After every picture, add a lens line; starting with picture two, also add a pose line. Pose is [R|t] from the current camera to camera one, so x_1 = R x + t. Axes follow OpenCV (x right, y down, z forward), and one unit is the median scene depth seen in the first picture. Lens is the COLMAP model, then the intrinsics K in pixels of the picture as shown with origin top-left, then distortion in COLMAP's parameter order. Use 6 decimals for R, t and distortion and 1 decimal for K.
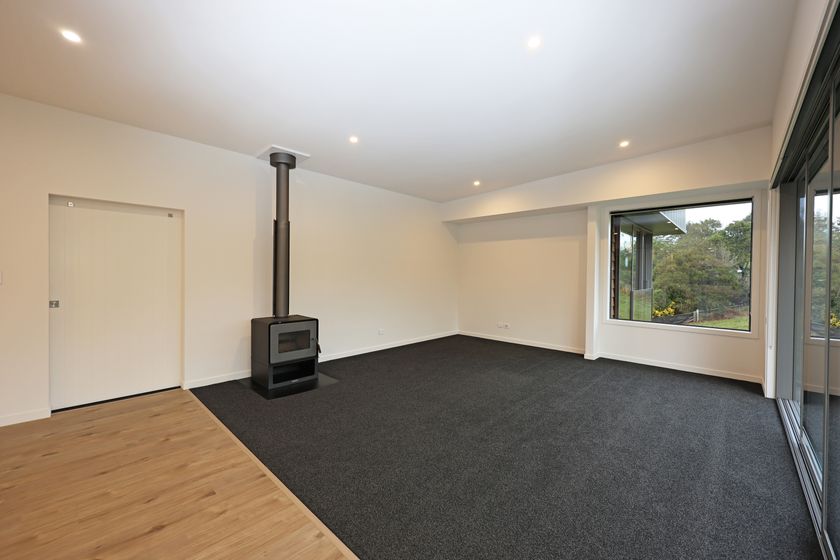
lens RADIAL K [[336.6, 0, 425.0], [0, 336.6, 279.9], [0, 0, 1]] dist [-0.001825, 0.000103]
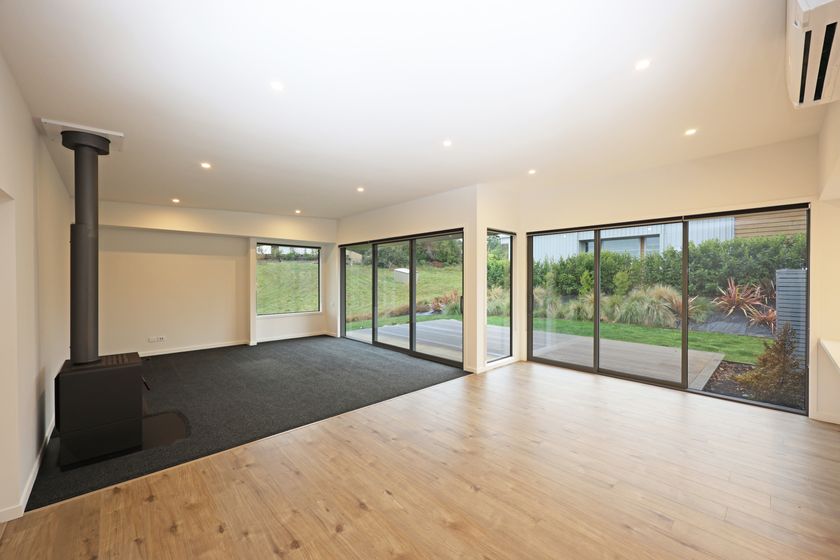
lens RADIAL K [[336.6, 0, 417.5], [0, 336.6, 279.6], [0, 0, 1]] dist [-0.001825, 0.000103]
pose [[0.060504, -0.014073, 0.998069, -1.017978], [0.014239, 0.999811, 0.013235, -0.059143], [-0.998066, 0.013411, 0.060693, 0.237075]]
